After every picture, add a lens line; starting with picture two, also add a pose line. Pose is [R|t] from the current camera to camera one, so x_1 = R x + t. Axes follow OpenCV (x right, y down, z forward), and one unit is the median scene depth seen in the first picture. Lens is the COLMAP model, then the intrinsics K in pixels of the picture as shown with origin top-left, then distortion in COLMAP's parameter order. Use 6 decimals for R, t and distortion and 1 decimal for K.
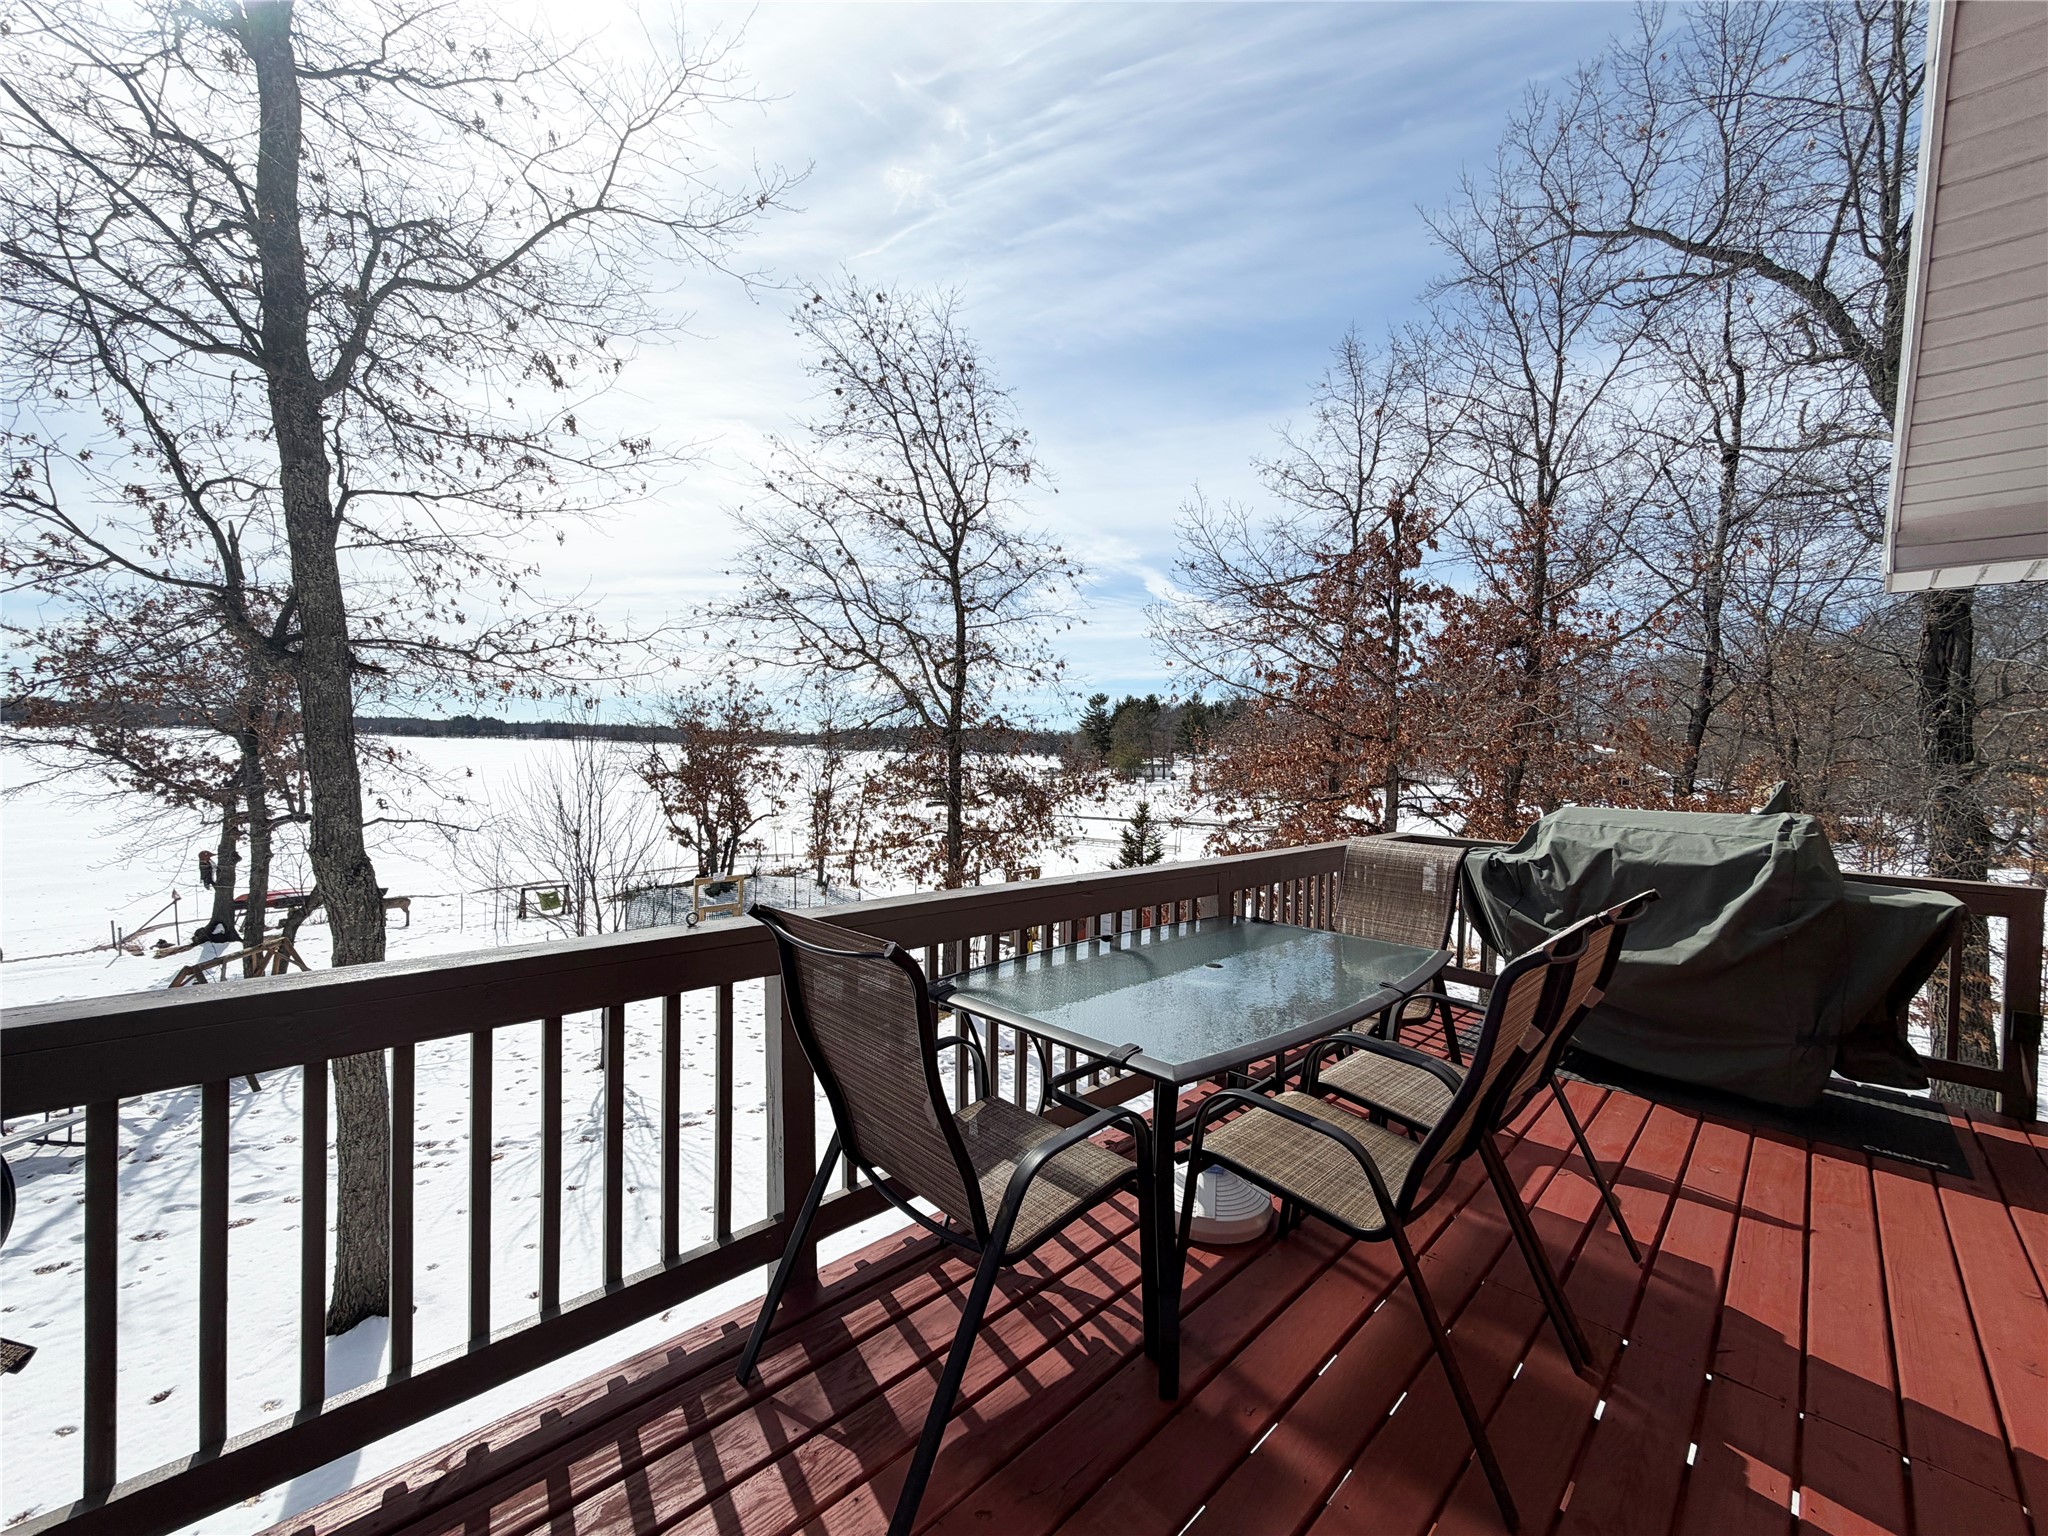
lens RADIAL K [[813.2, 0, 1019.2], [0, 813.2, 771.0], [0, 0, 1]] dist [0.000613, -0.000791]
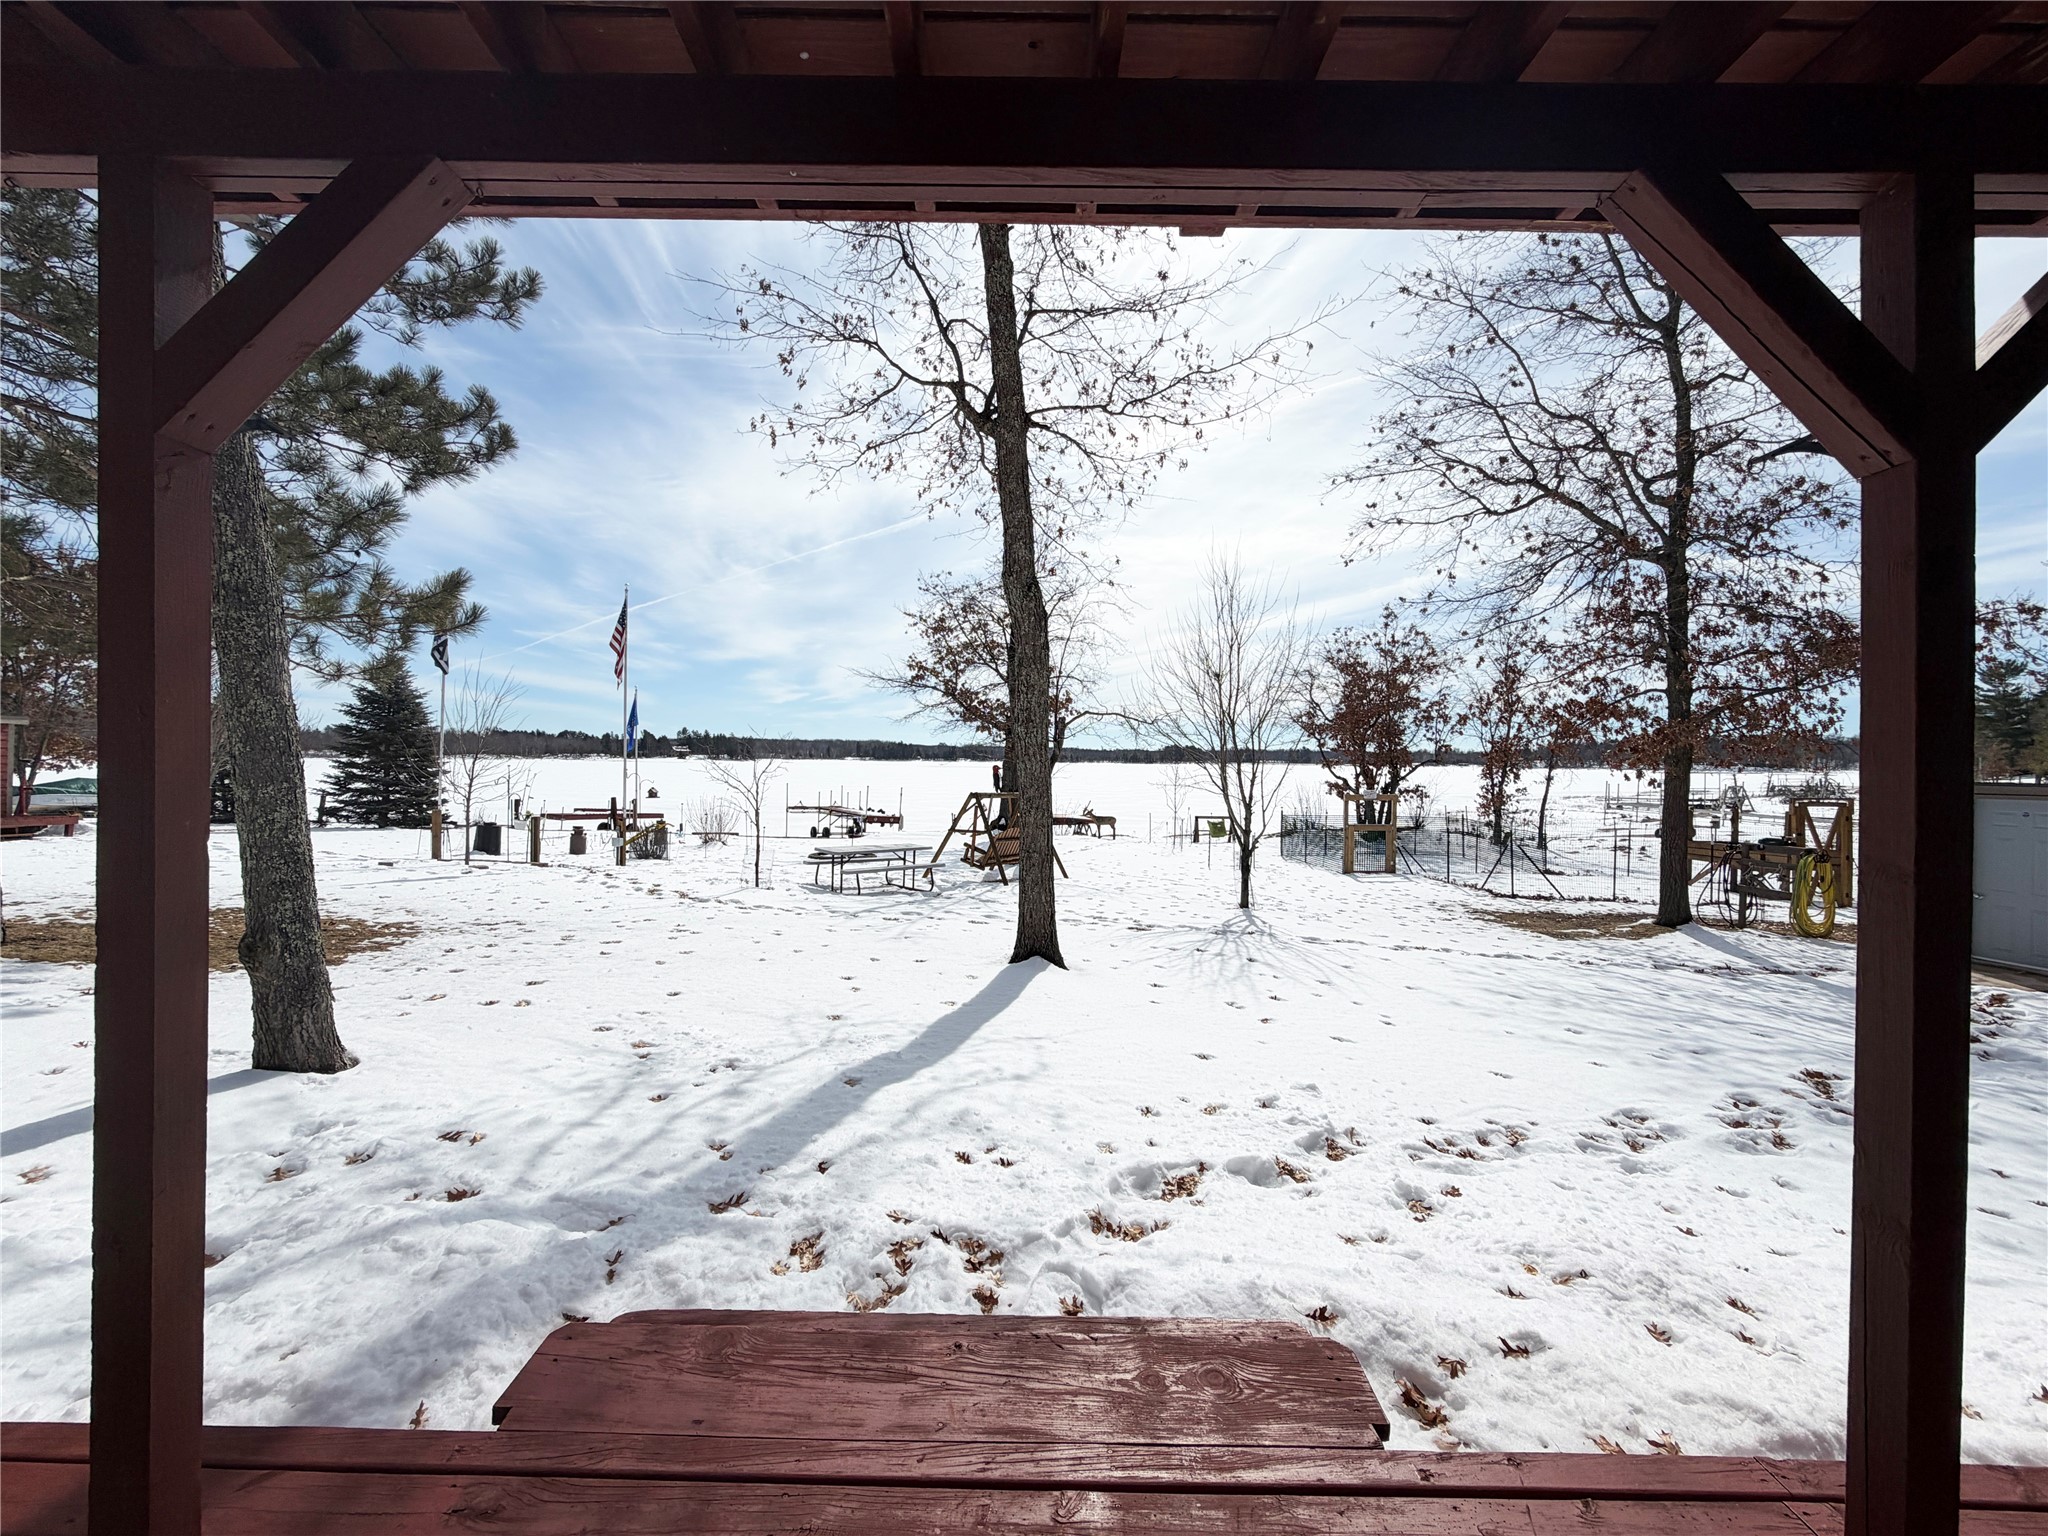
lens RADIAL K [[813.2, 0, 1020.5], [0, 813.2, 771.1], [0, 0, 1]] dist [0.000613, -0.000791]
pose [[0.708447, -0.015252, -0.705599, 0.018587], [-0.004571, 0.999646, -0.026198, 0.176851], [0.705749, 0.021786, 0.708127, 0.048119]]
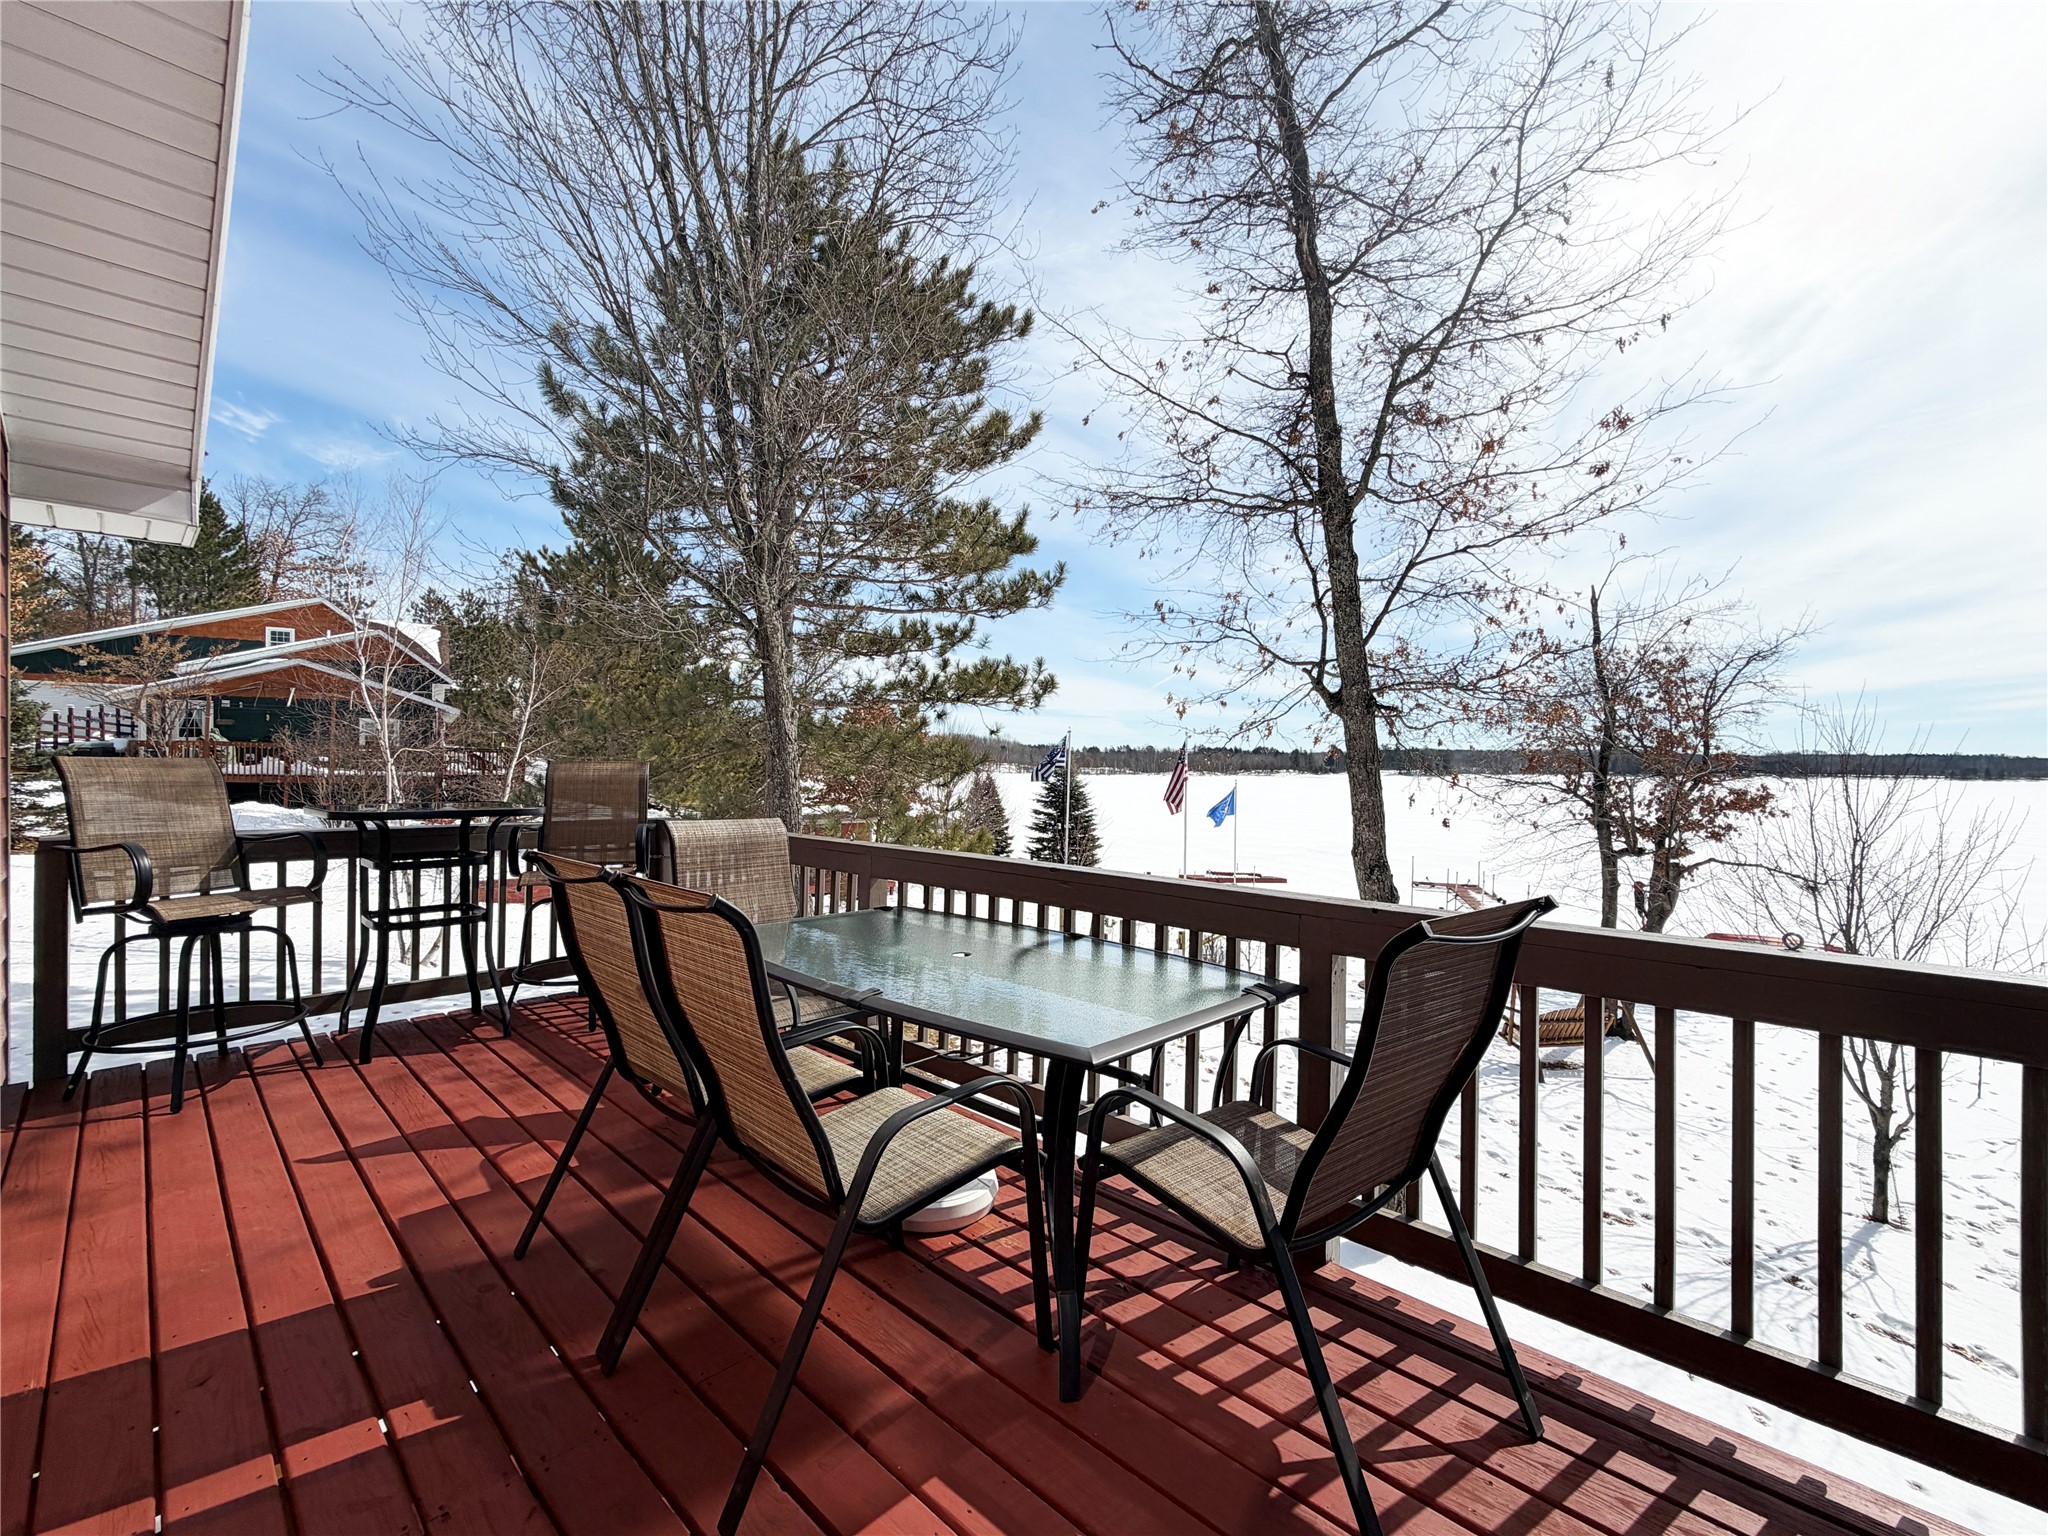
lens RADIAL K [[874.8, 0, 1029.9], [0, 874.8, 769.5], [0, 0, 1]] dist [0.002771, 0.000352]
pose [[0.018520, -0.027428, -0.999452, 0.213394], [-0.031748, 0.999103, -0.028007, 0.008392], [0.999324, 0.032250, 0.017632, 0.181690]]
